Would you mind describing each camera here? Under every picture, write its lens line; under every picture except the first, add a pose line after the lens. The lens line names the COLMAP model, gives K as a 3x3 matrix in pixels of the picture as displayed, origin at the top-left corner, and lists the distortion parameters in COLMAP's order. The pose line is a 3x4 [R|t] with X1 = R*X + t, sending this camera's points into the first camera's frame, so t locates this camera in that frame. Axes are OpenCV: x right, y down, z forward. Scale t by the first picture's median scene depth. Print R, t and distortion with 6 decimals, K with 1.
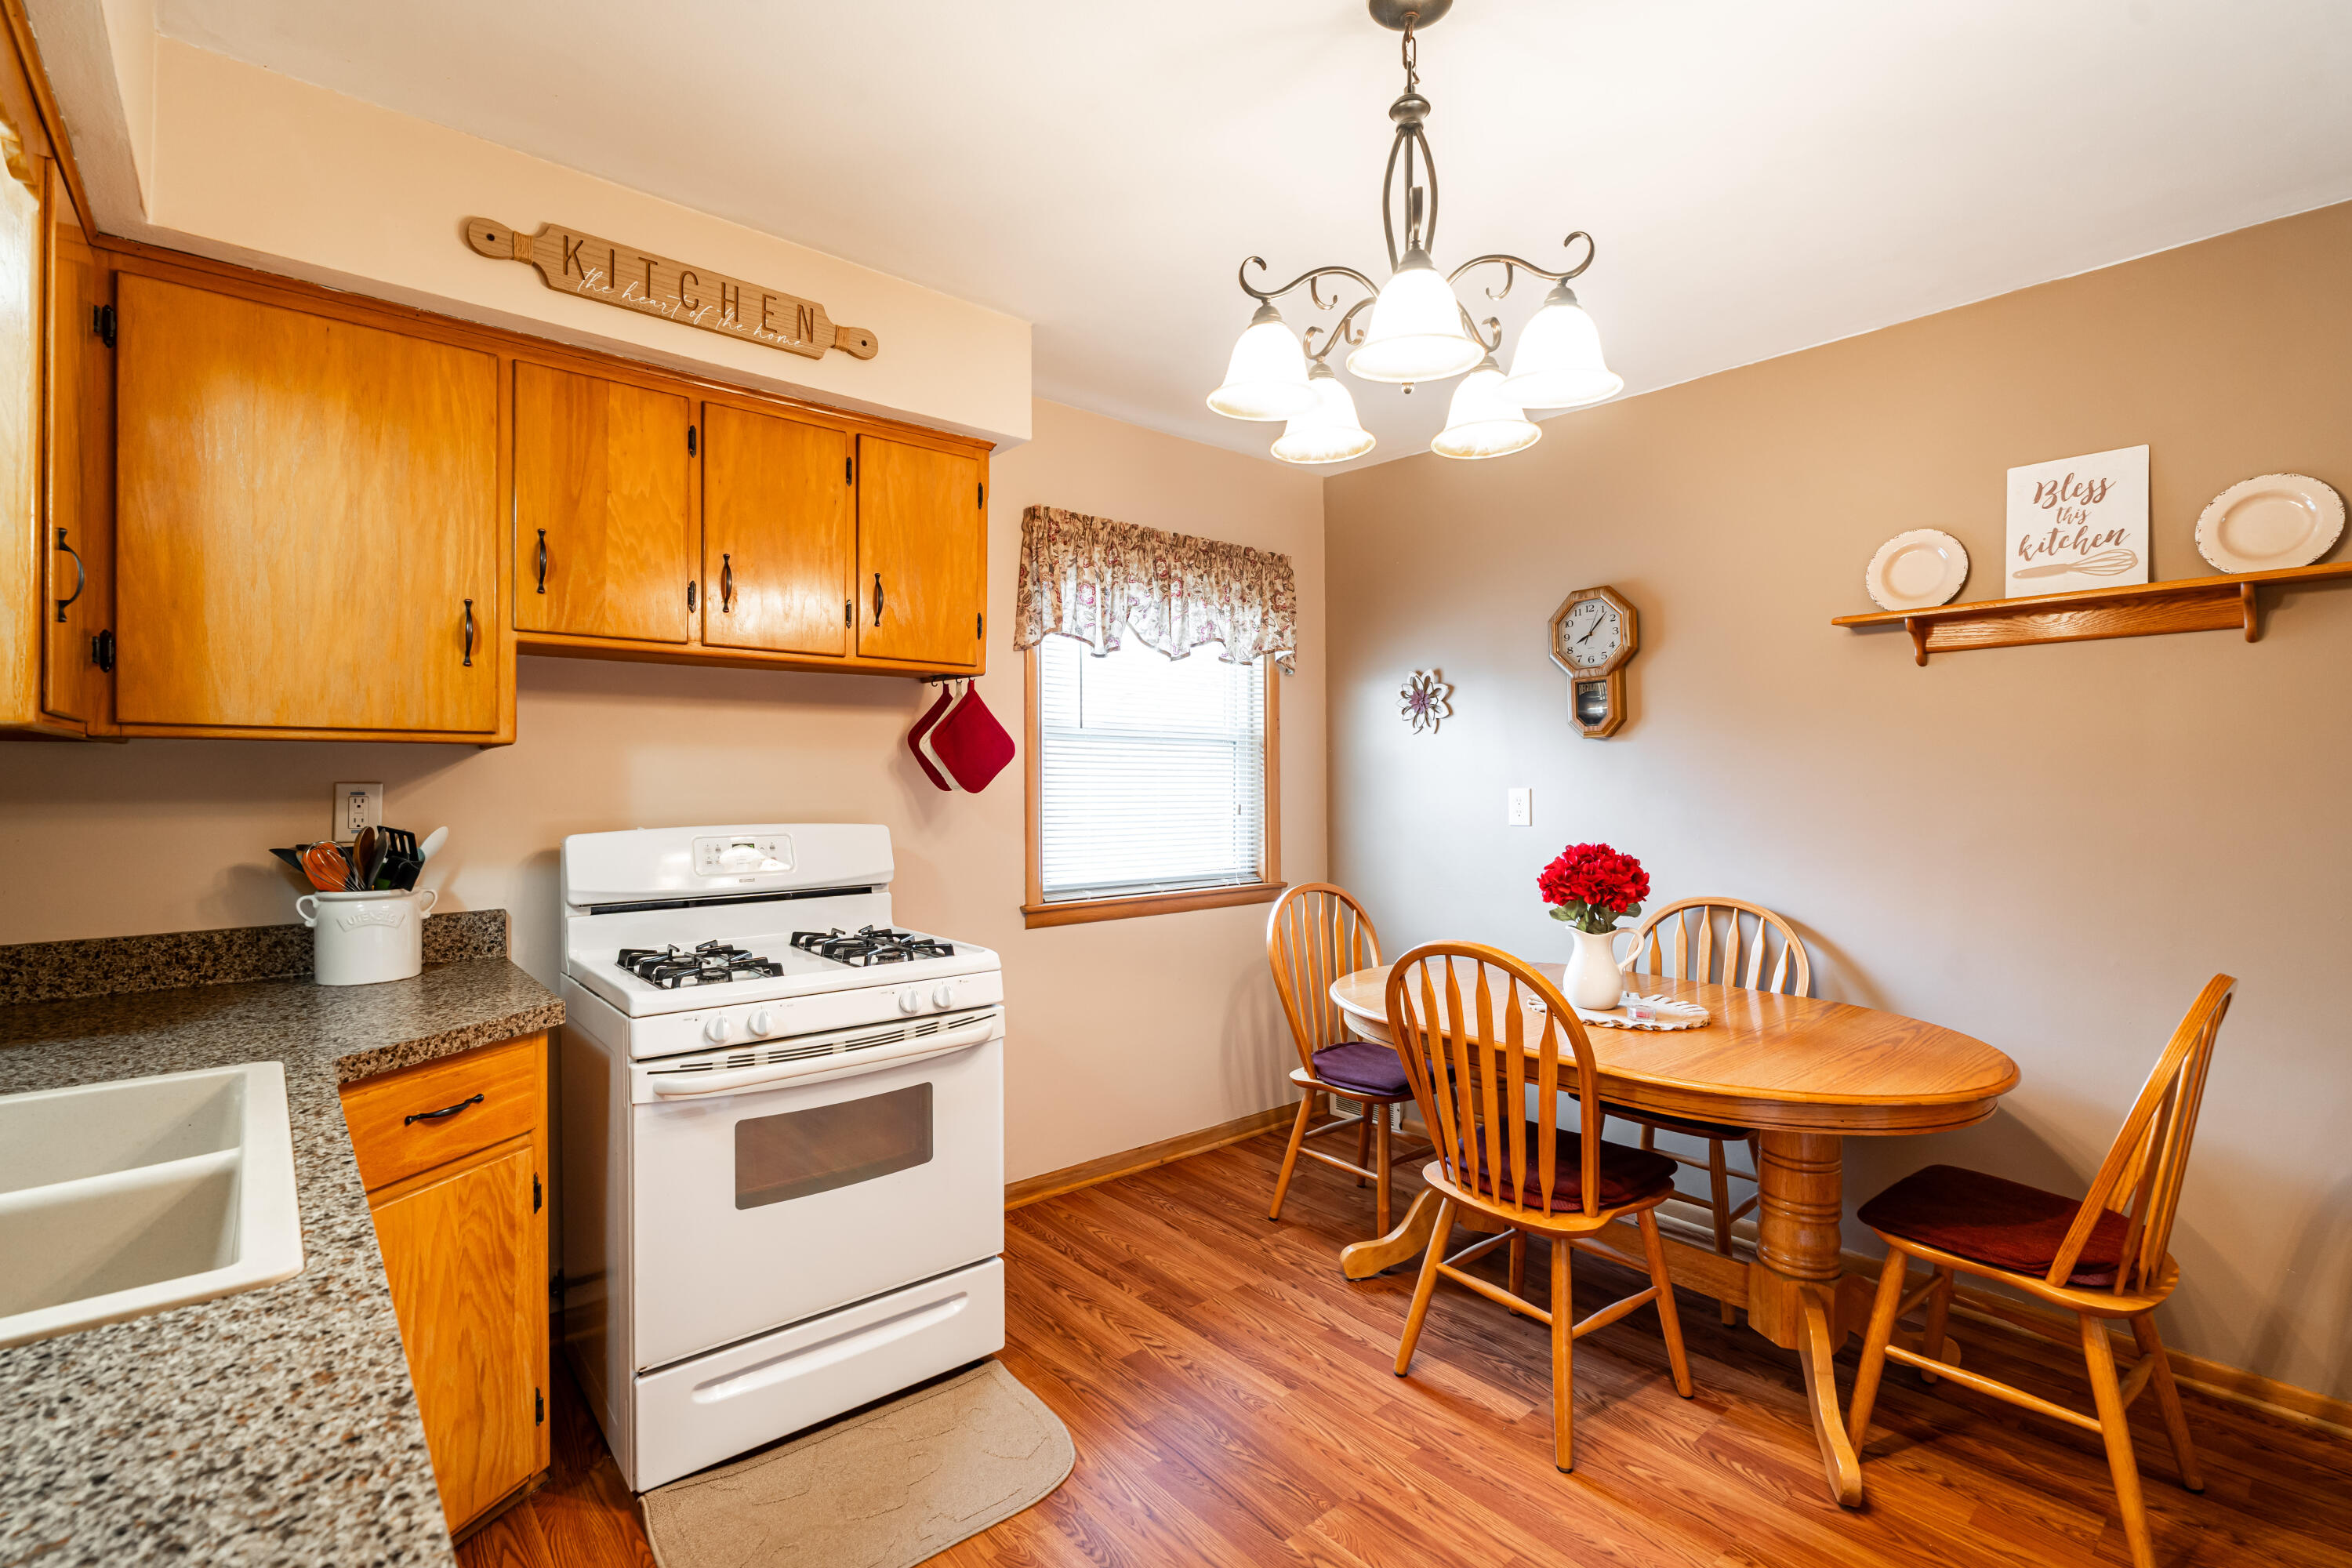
lens RADIAL K [[1072.7, 0, 1188.9], [0, 1072.7, 787.4], [0, 0, 1]] dist [-0.026033, 0.000054]
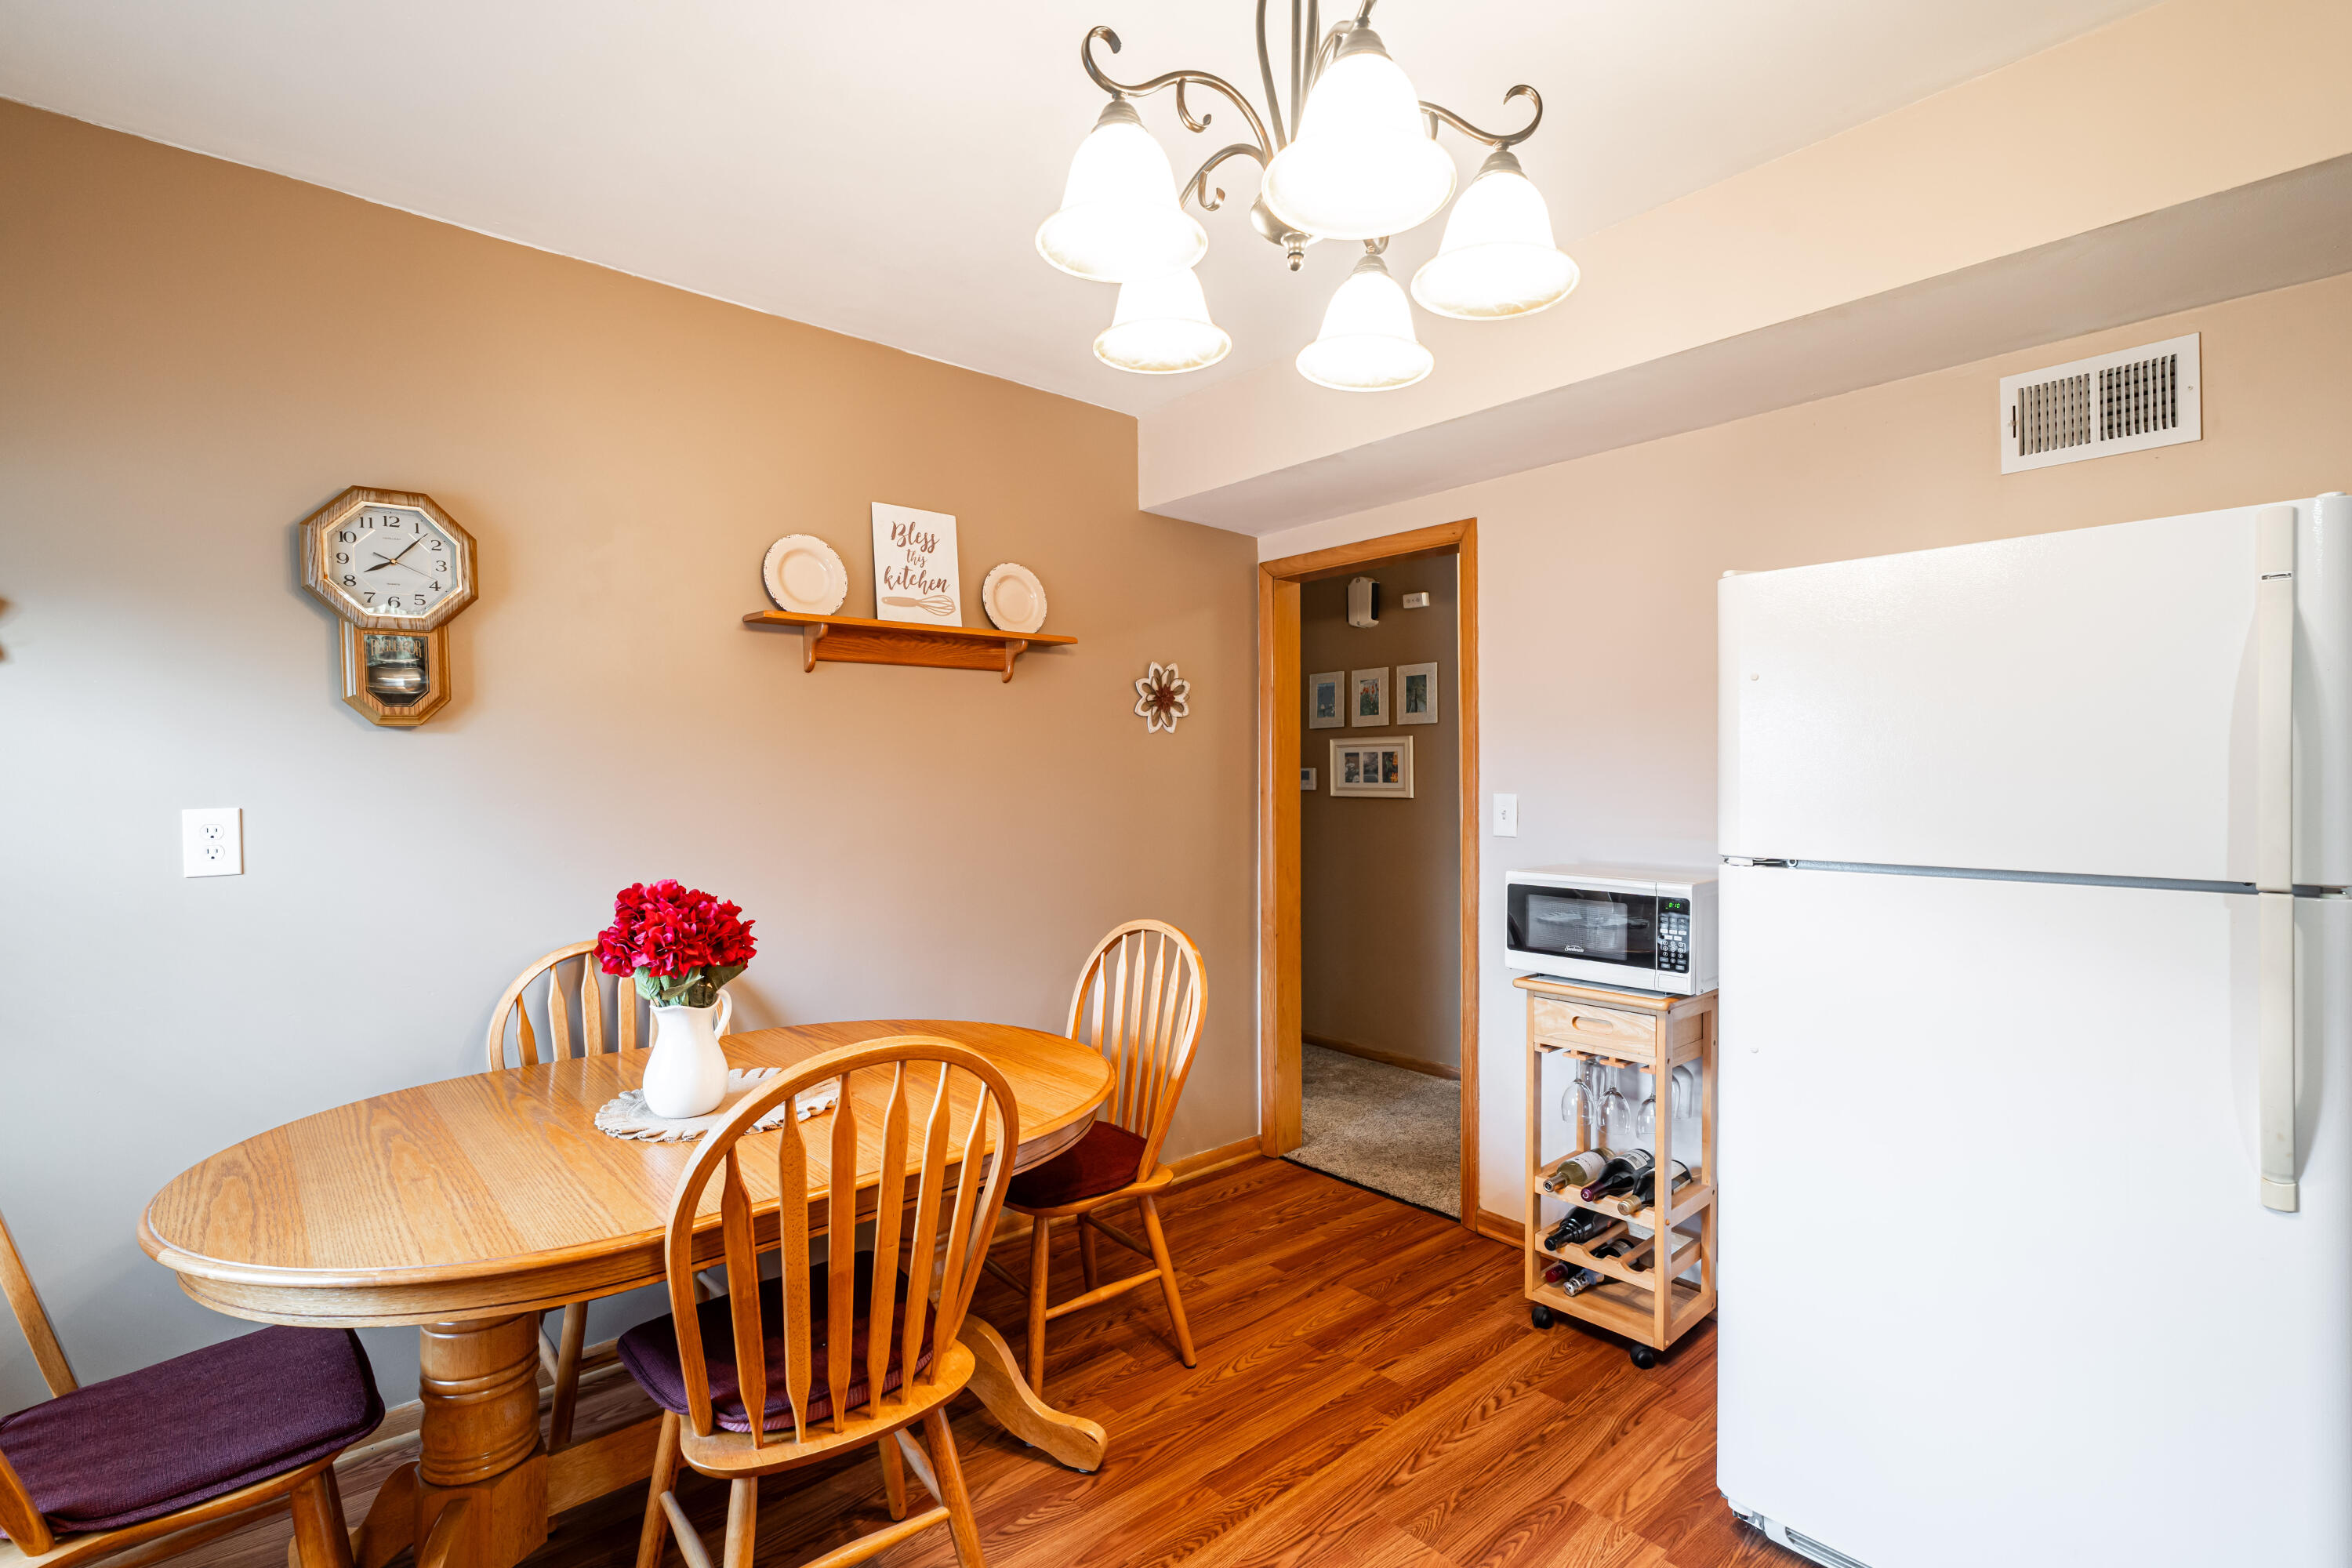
lens RADIAL K [[1072.7, 0, 1193.4], [0, 1072.7, 769.1], [0, 0, 1]] dist [-0.026033, 0.000054]
pose [[-0.020216, -0.001660, 0.999794, -0.646931], [0.007123, 0.999973, 0.001804, -0.044187], [-0.999770, 0.007158, -0.020203, 1.302749]]
